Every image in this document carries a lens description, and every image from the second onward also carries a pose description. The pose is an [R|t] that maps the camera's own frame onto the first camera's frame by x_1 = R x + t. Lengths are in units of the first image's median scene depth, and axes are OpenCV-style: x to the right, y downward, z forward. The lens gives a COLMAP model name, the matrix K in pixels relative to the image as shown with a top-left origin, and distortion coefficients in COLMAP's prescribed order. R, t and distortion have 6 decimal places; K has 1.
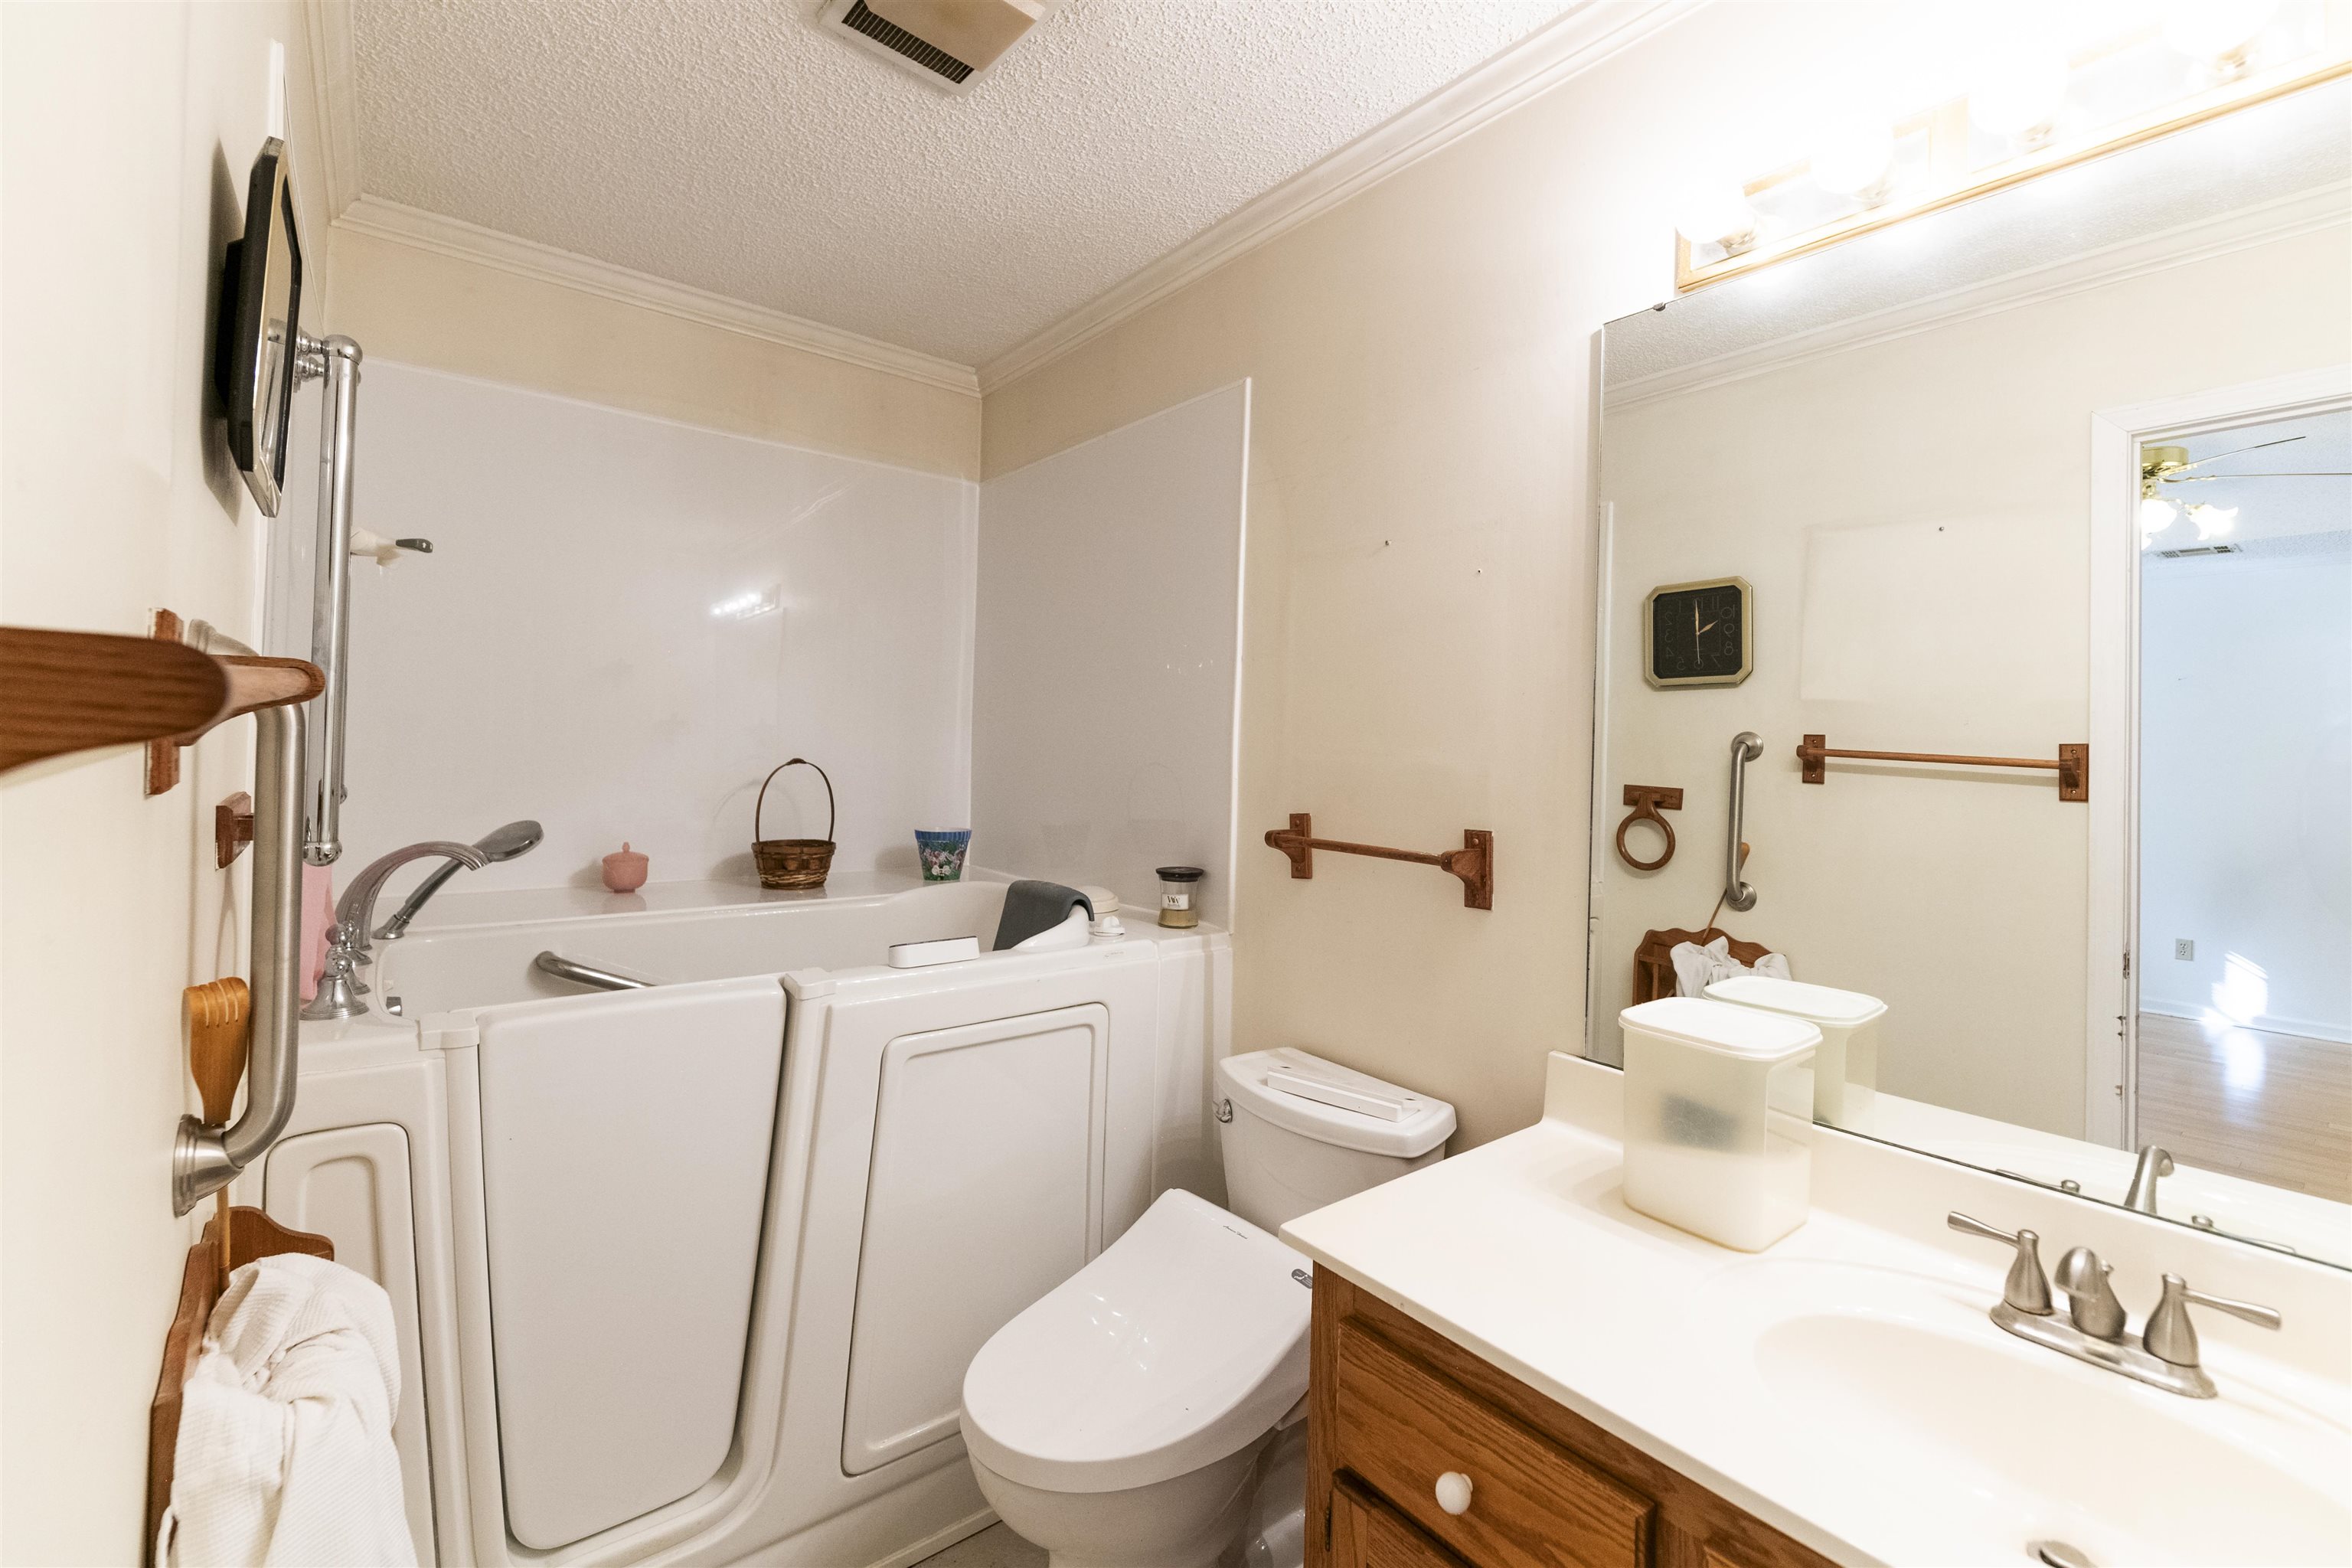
lens RADIAL K [[961.3, 0, 1178.8], [0, 961.3, 747.8], [0, 0, 1]] dist [-0.000083, 0.000032]
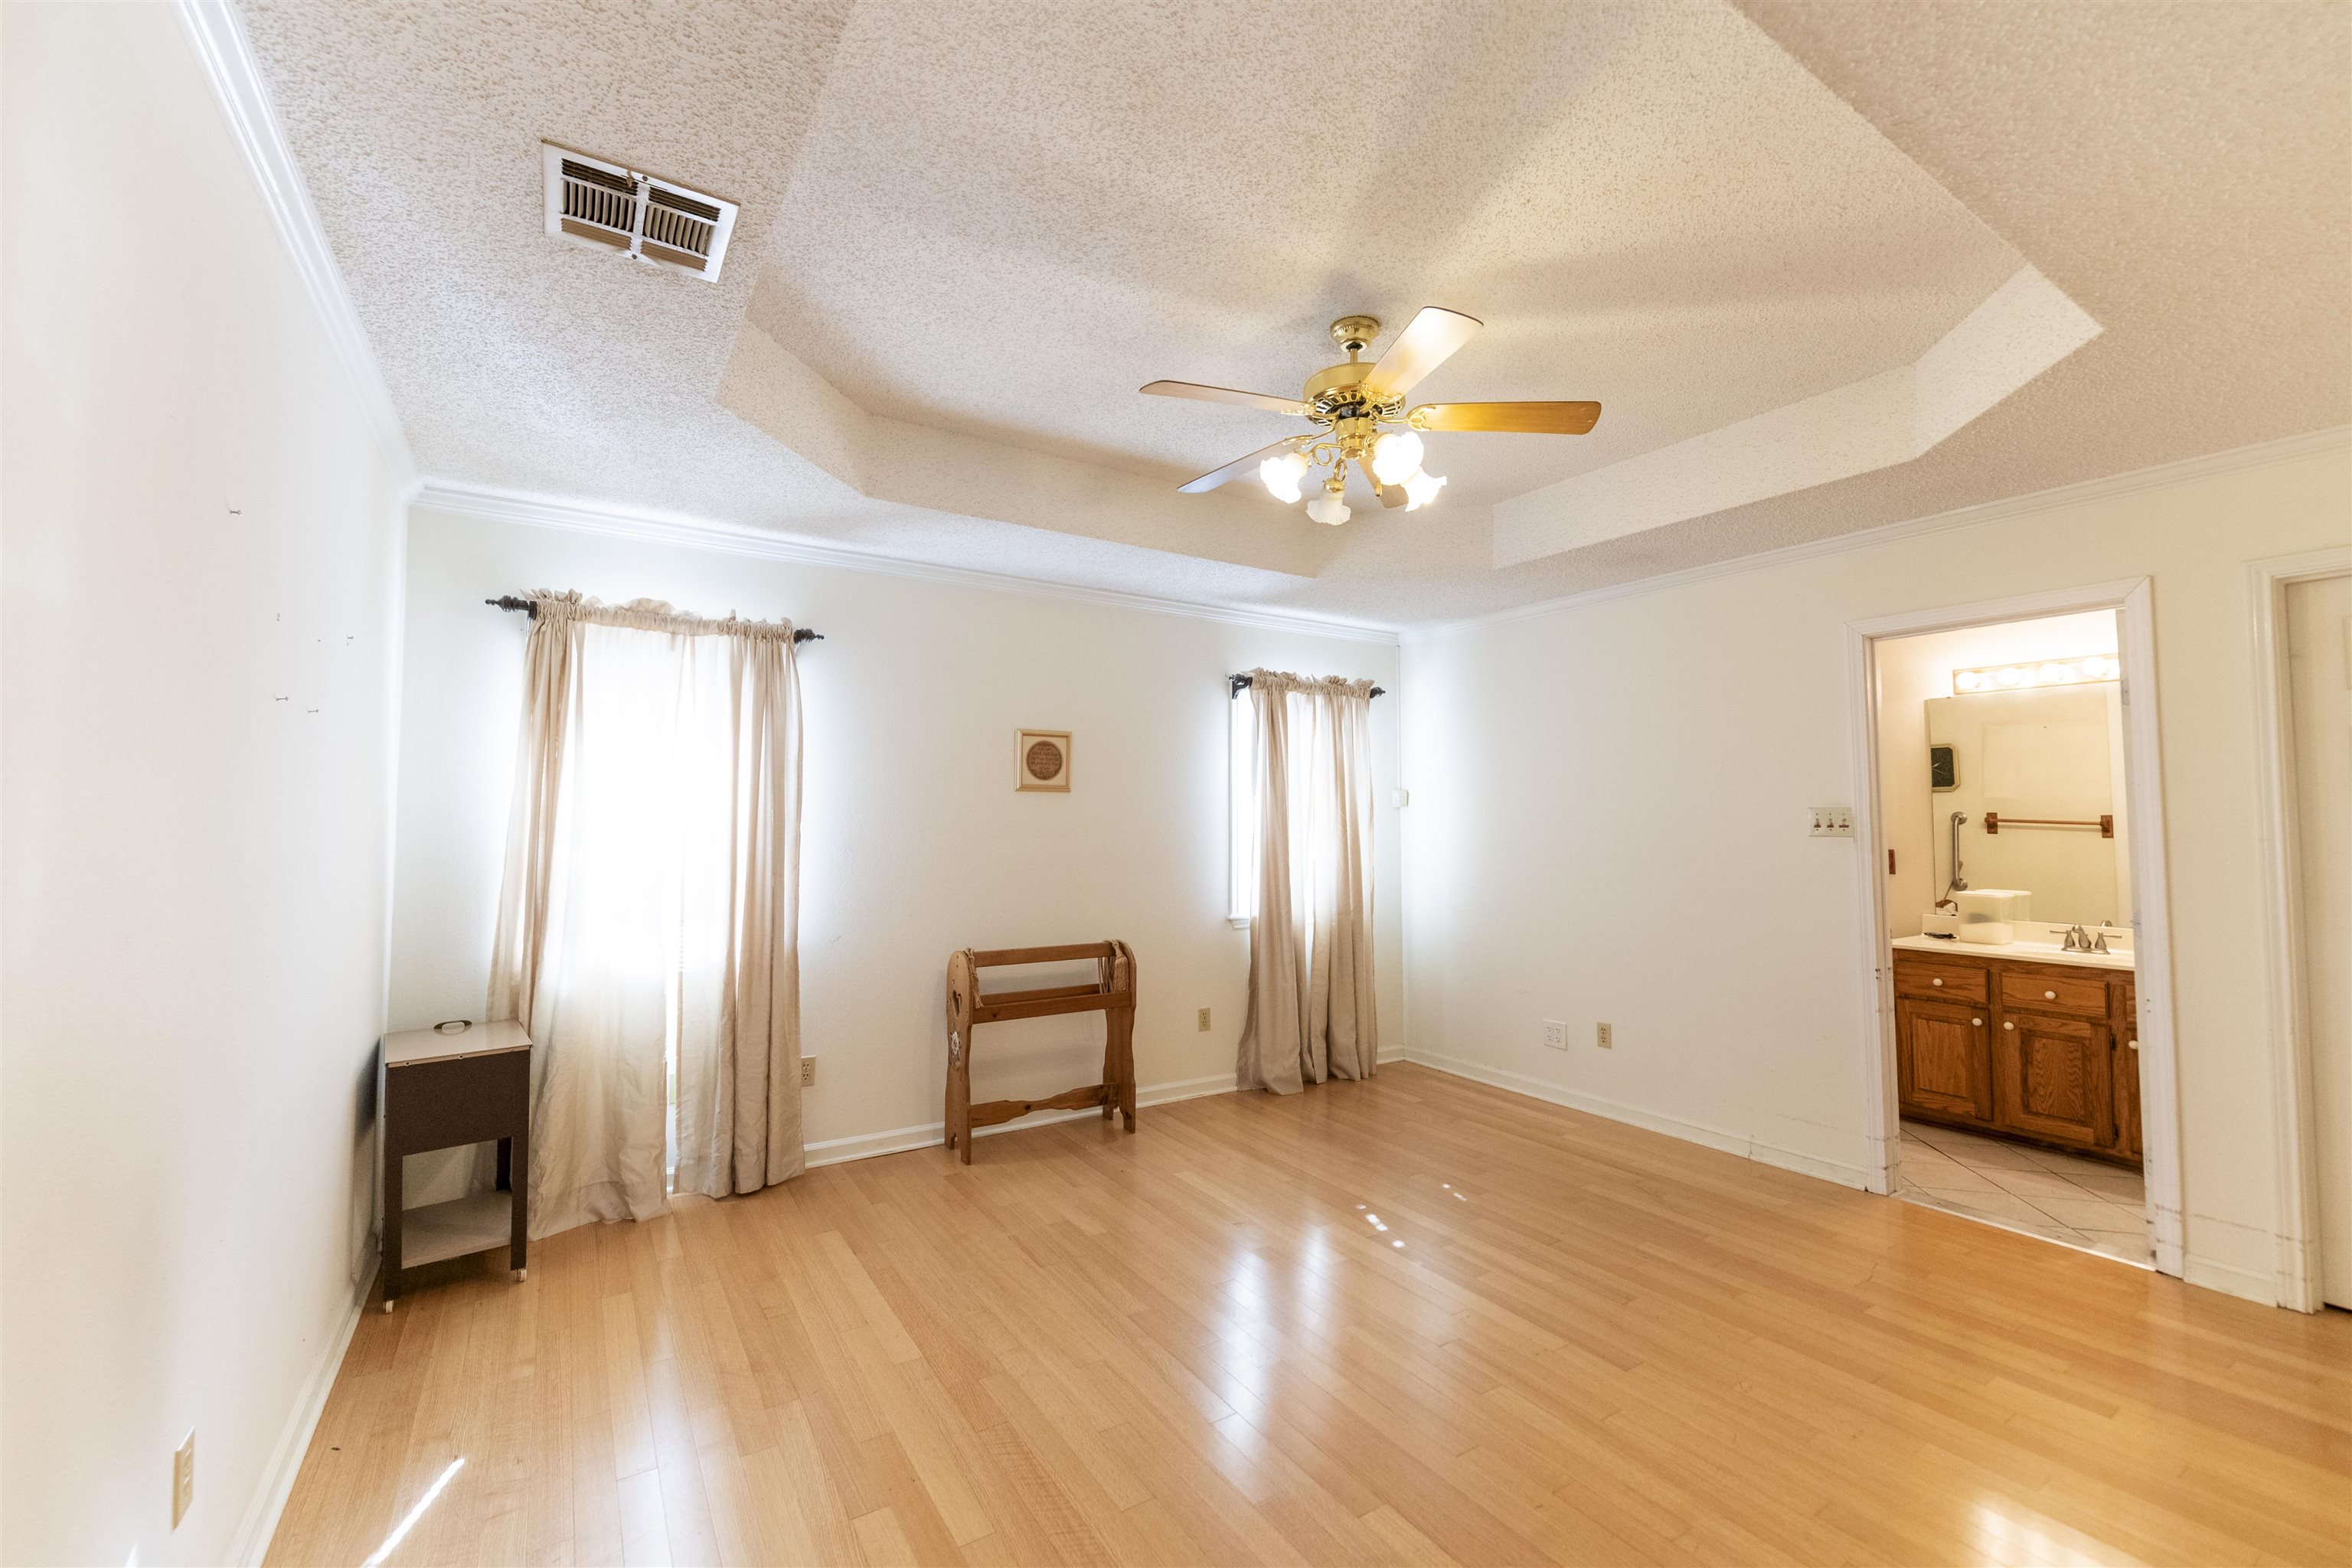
lens RADIAL K [[931.8, 0, 1176.0], [0, 931.8, 784.0], [0, 0, 1]] dist [0.001774, 0.000232]
pose [[0.994726, -0.026582, -0.099067, -1.088377], [0.022392, 0.998817, -0.043168, -0.029960], [0.100097, 0.040722, 0.994144, -1.461370]]
